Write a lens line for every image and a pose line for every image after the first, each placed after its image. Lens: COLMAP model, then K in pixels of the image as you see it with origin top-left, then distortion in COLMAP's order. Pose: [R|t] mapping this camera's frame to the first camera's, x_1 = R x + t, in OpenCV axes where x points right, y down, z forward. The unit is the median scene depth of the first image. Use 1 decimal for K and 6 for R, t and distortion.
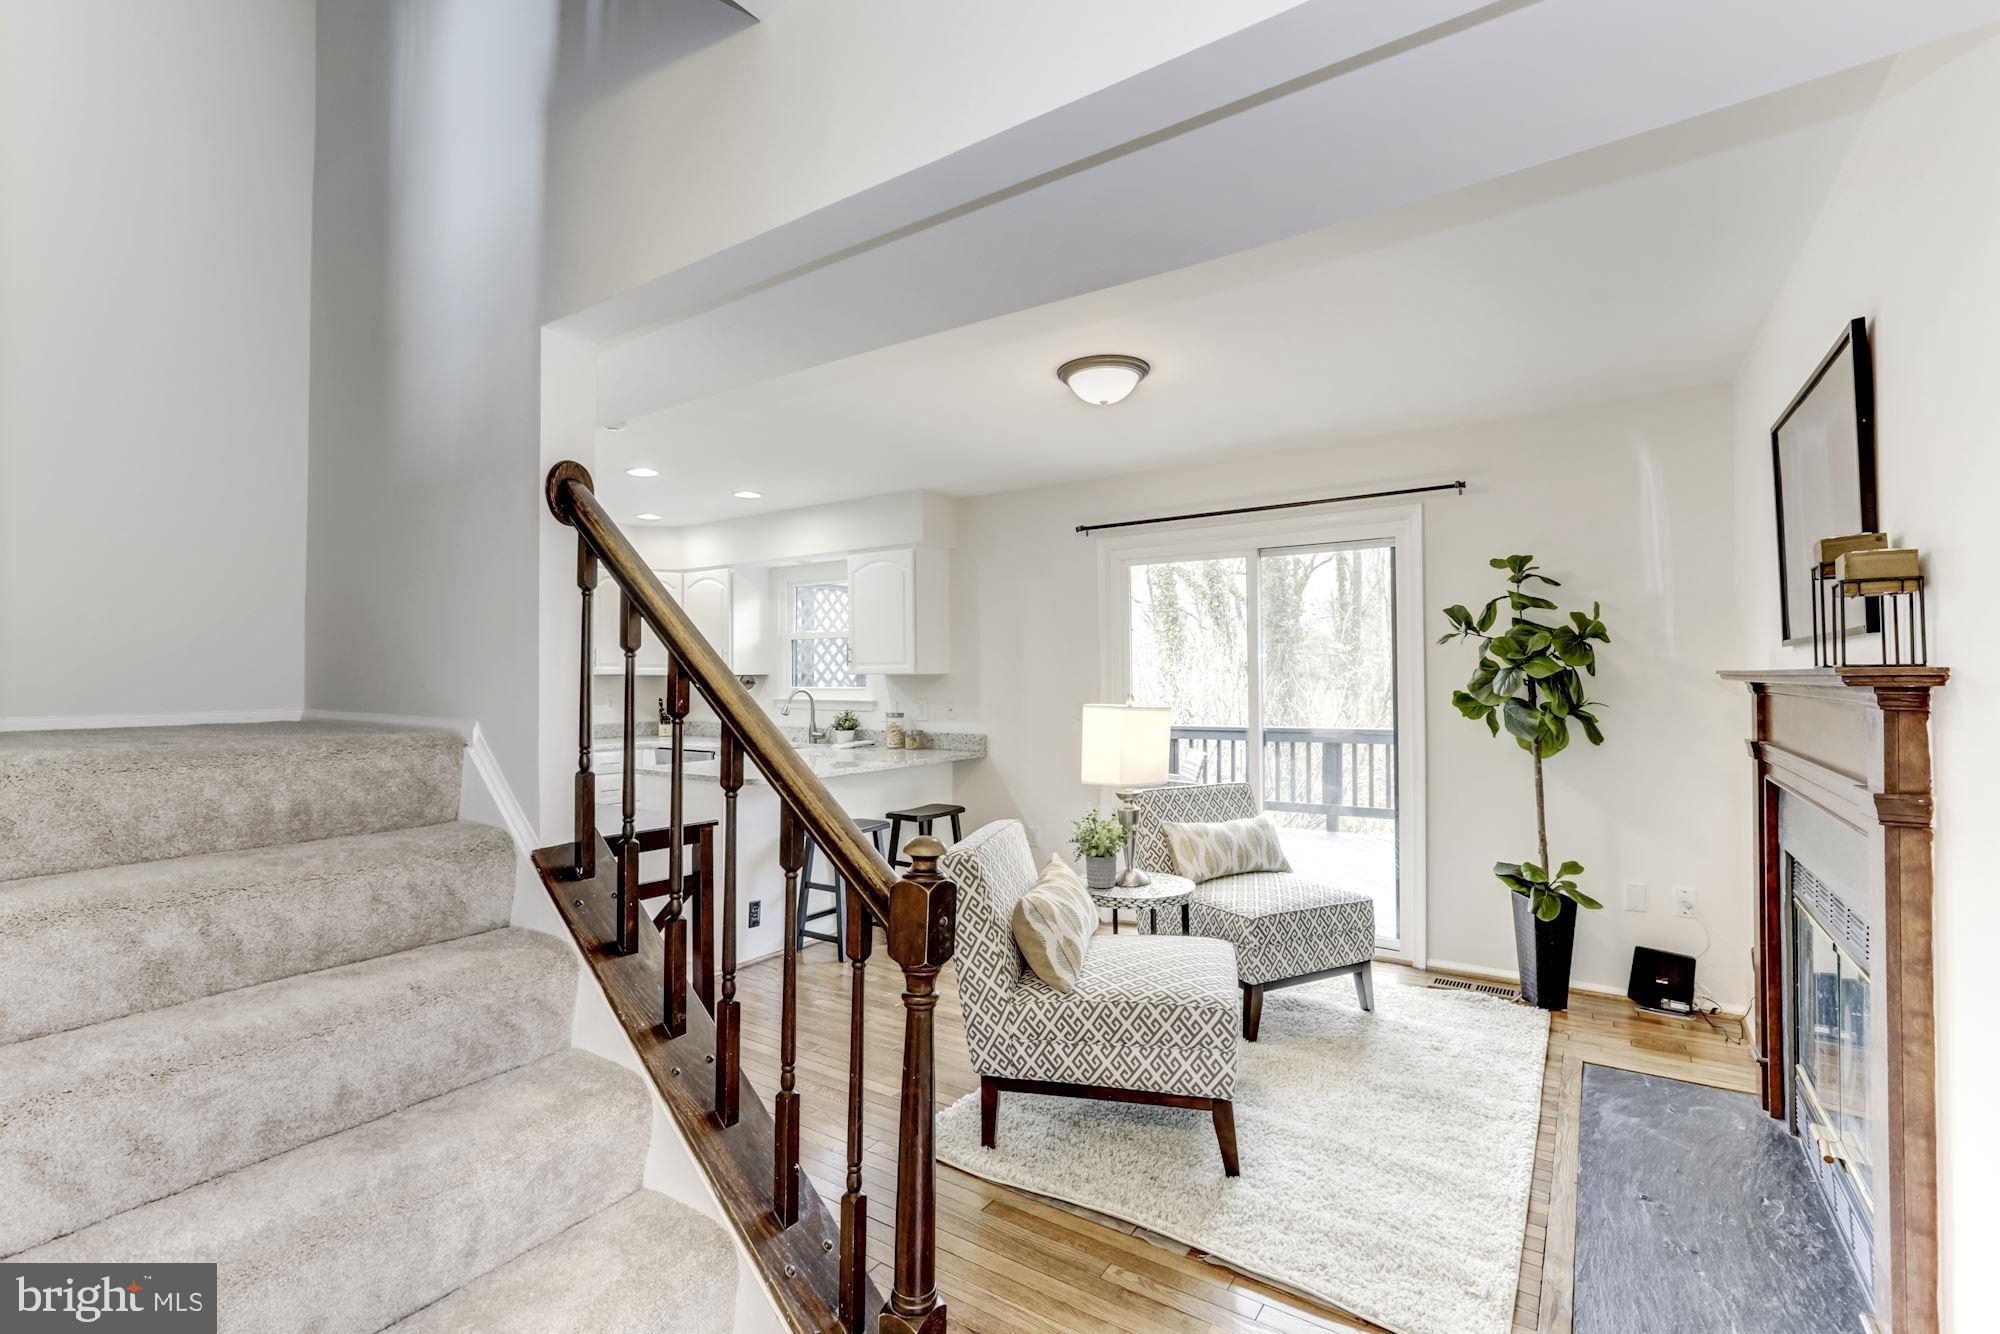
lens RADIAL K [[894.3, 0, 1017.4], [0, 894.3, 666.0], [0, 0, 1]] dist [0.001250, -0.001521]
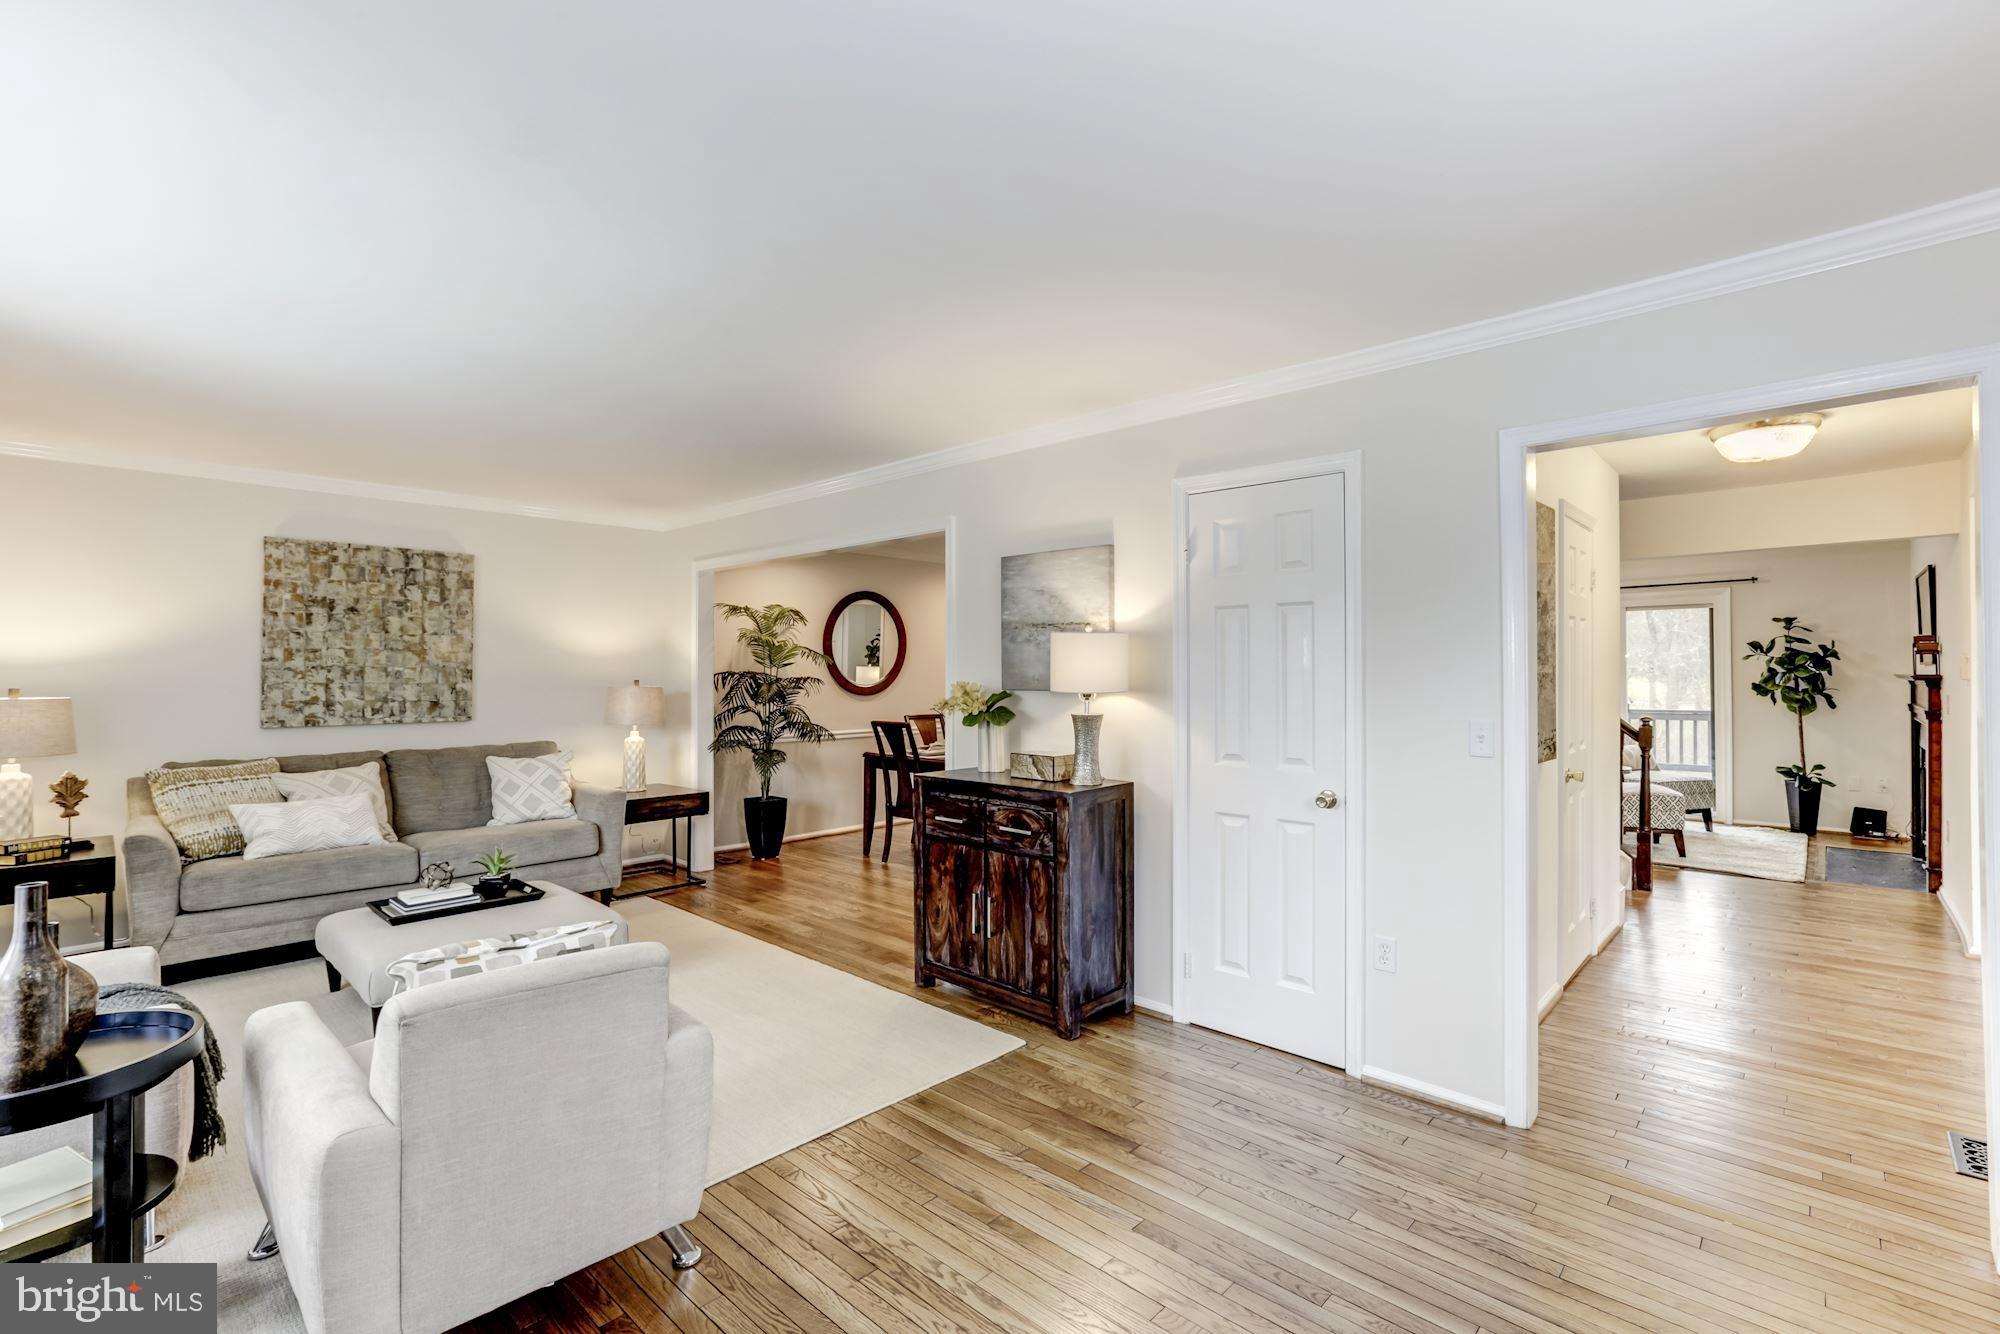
lens RADIAL K [[894.3, 0, 984.6], [0, 894.3, 662.1], [0, 0, 1]] dist [0.001250, -0.001521]
pose [[0.983826, 0.000687, -0.179125, -0.893890], [-0.000216, 0.999996, 0.002647, -0.025168], [0.179127, -0.002566, 0.983823, -1.358518]]
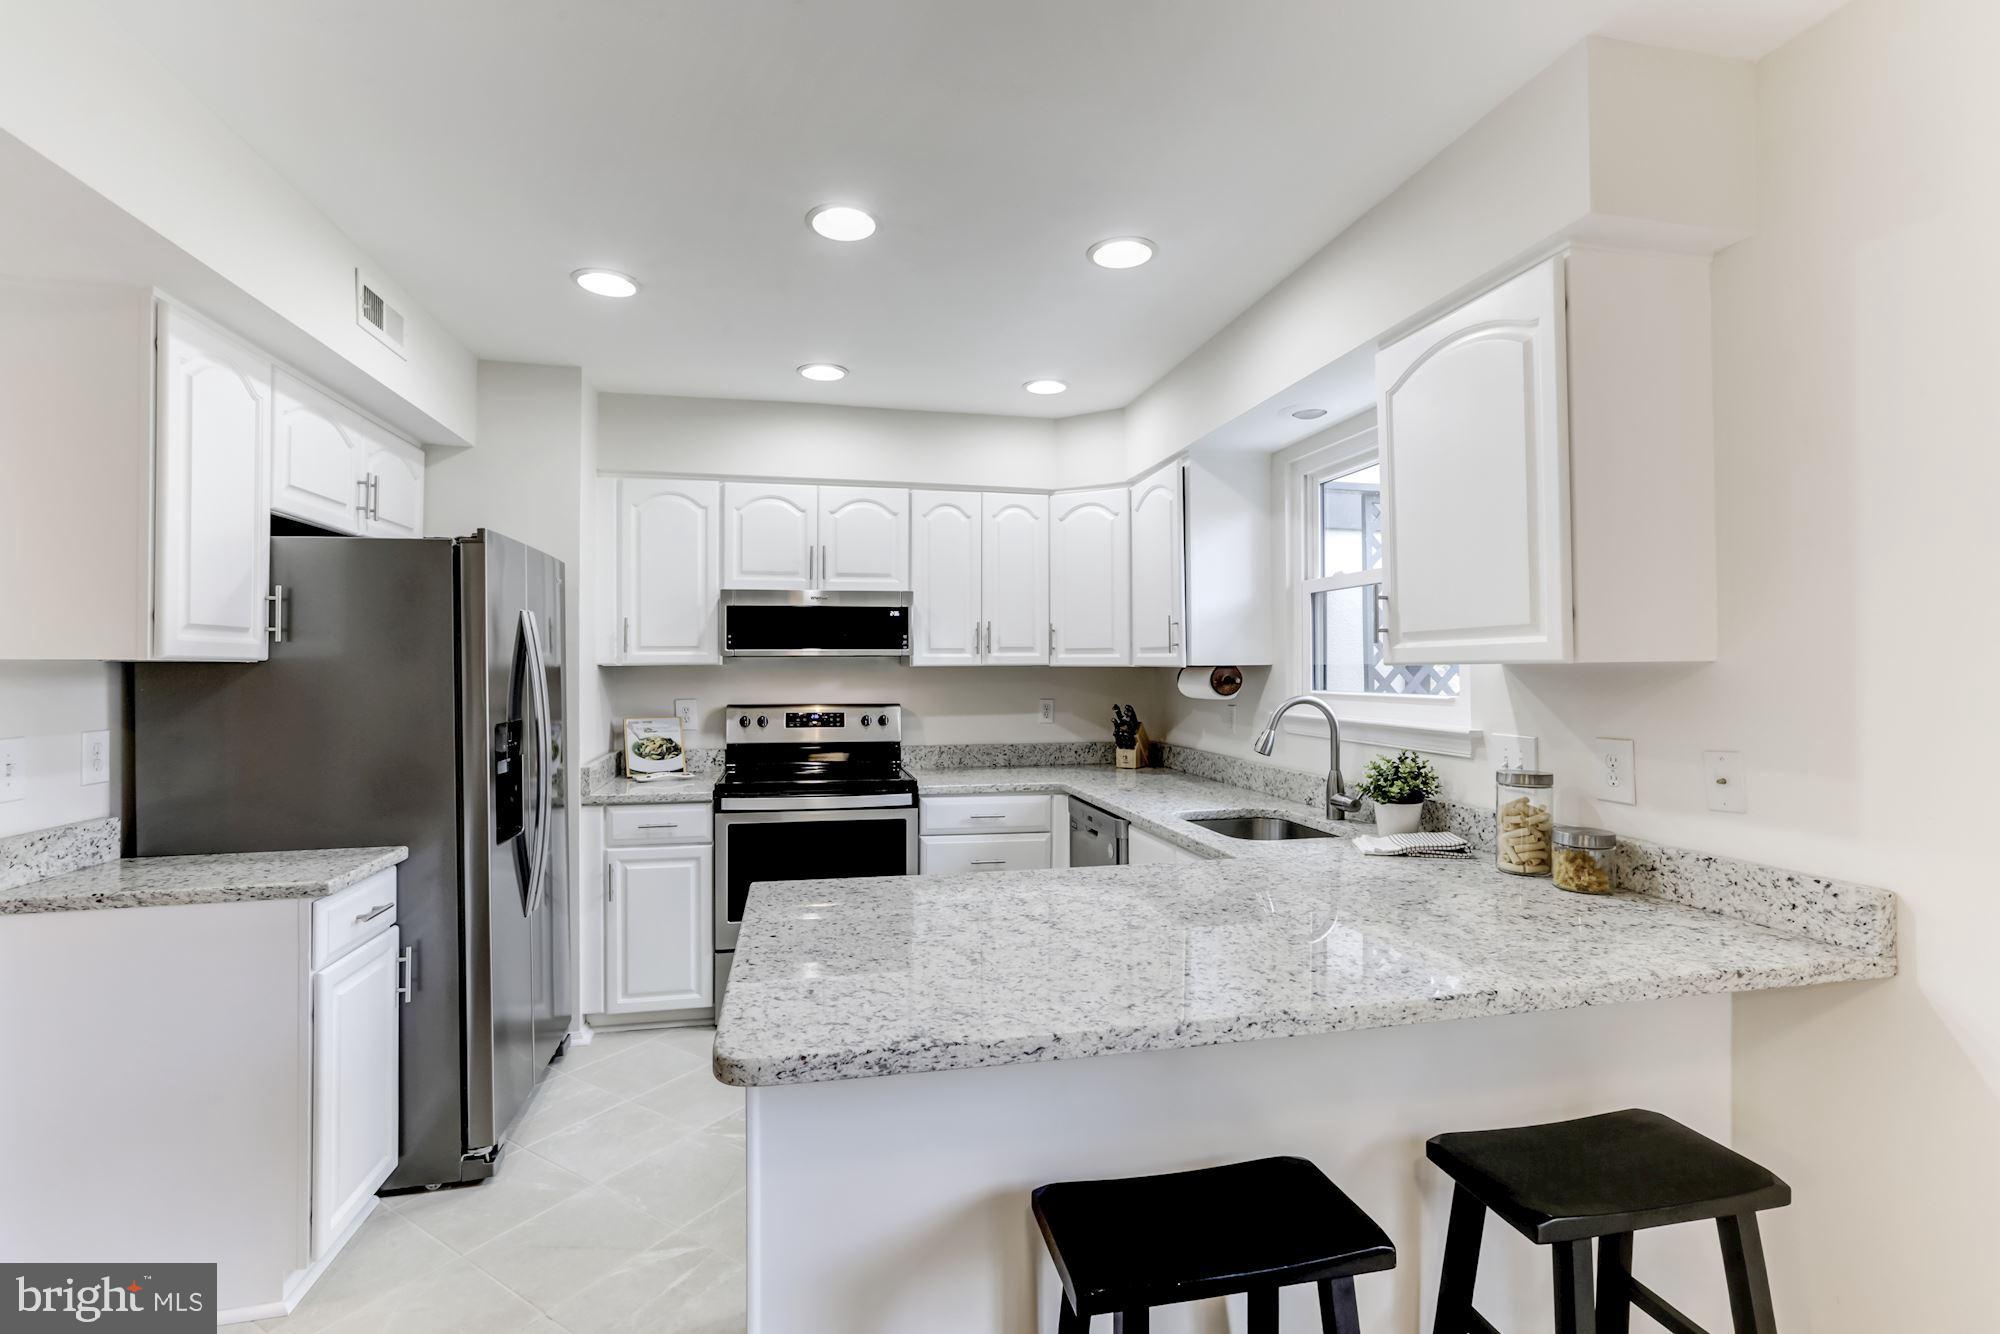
lens RADIAL K [[894.3, 0, 1002.6], [0, 894.3, 660.7], [0, 0, 1]] dist [0.001250, -0.001521]
pose [[0.716079, -0.005719, -0.697995, -0.057571], [0.004983, 0.999983, -0.003082, 0.012592], [0.698001, -0.001271, 0.716096, 0.941107]]
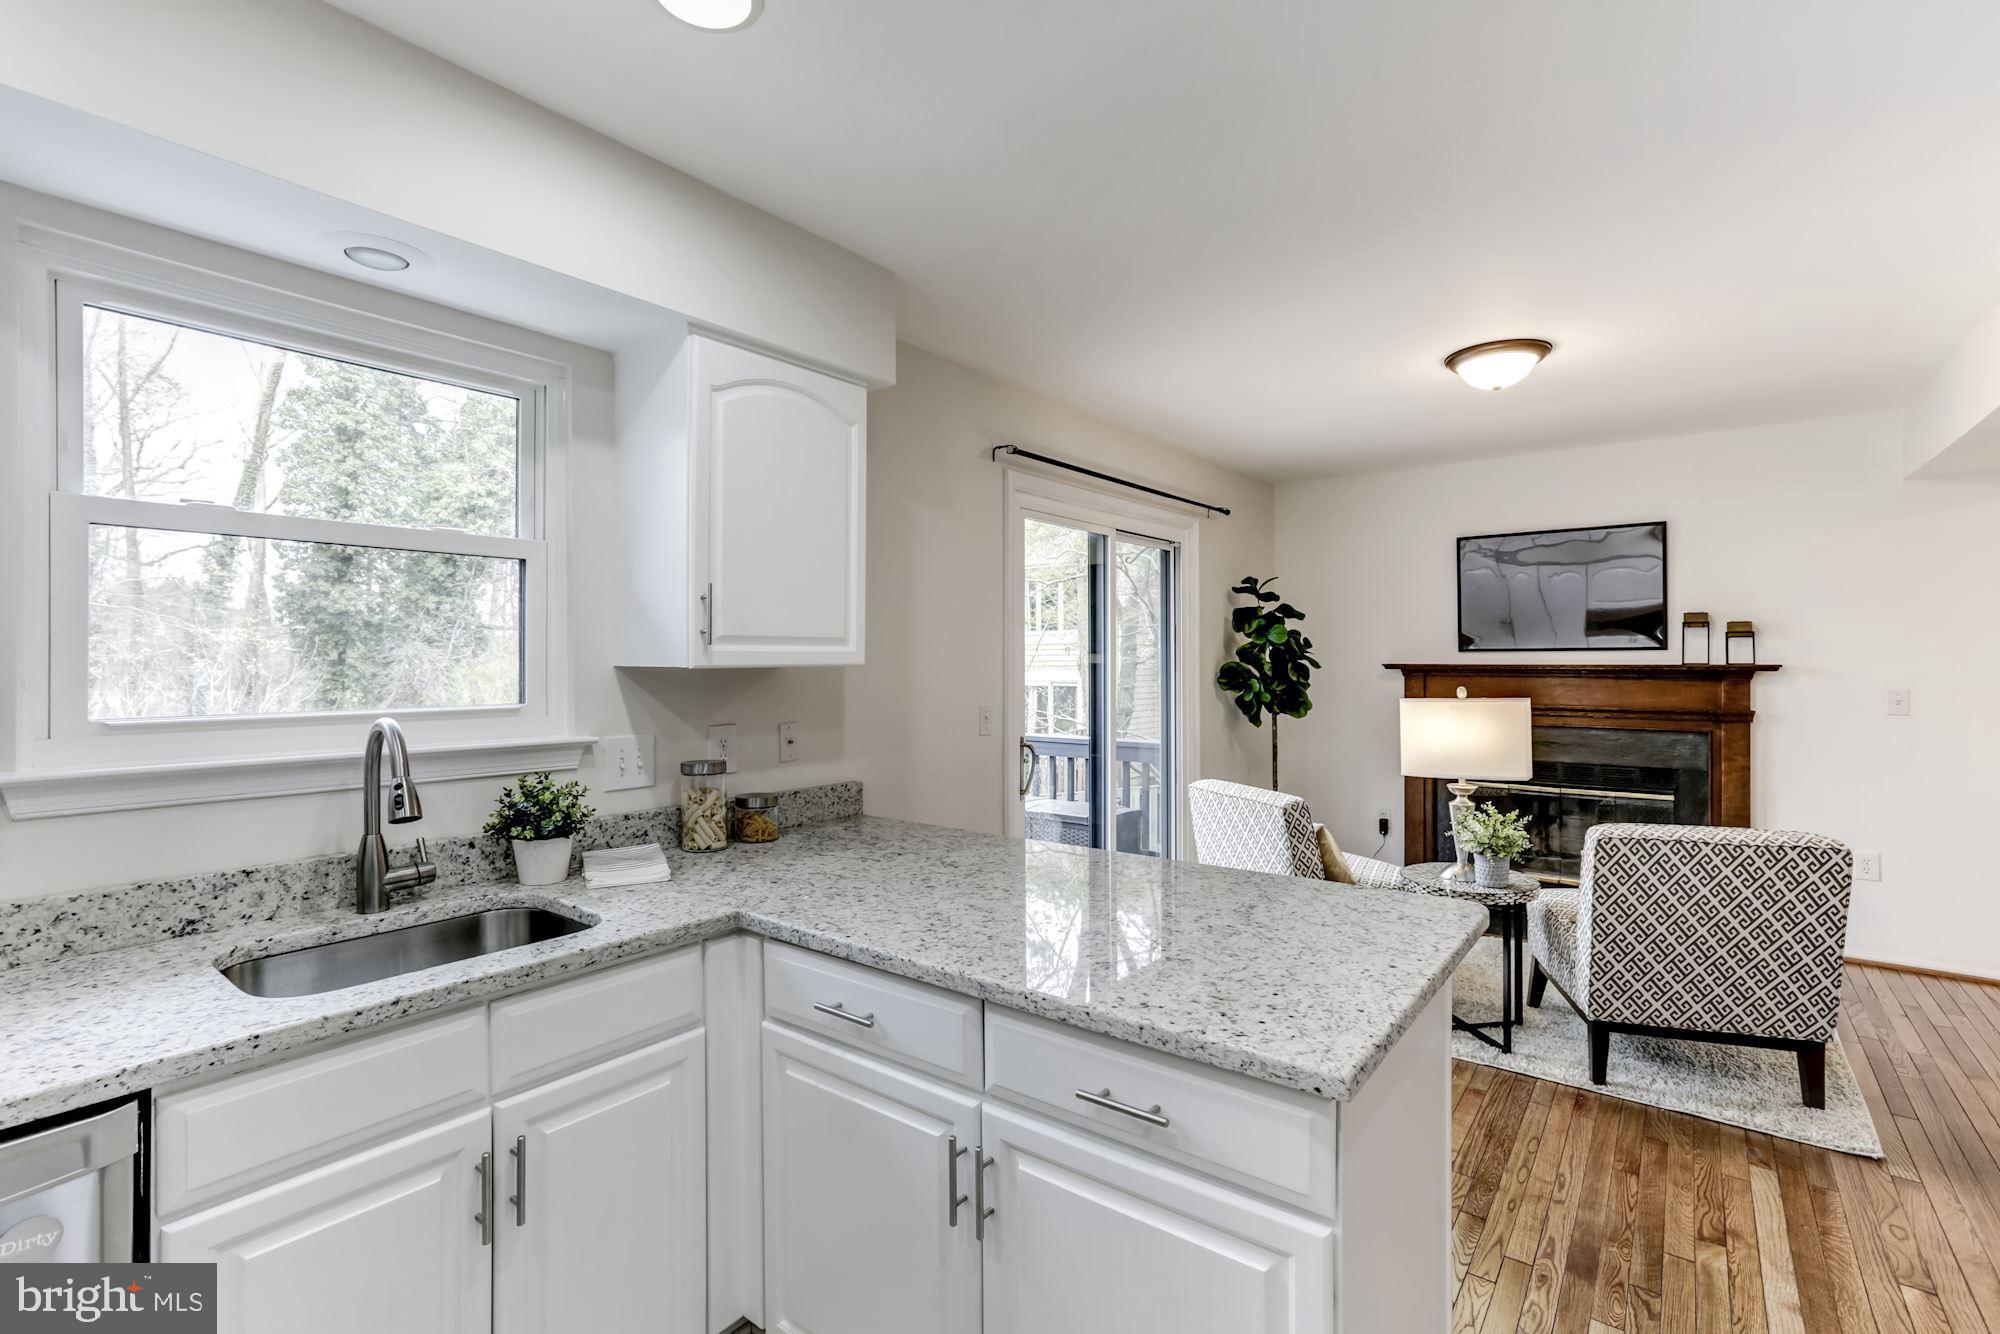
lens RADIAL K [[894.3, 0, 991.0], [0, 894.3, 661.2], [0, 0, 1]] dist [0.001250, -0.001521]
pose [[0.096478, 0.004733, 0.995324, -0.830209], [-0.002846, 0.999986, -0.004480, 0.012220], [-0.995331, -0.002401, 0.096491, 1.303166]]
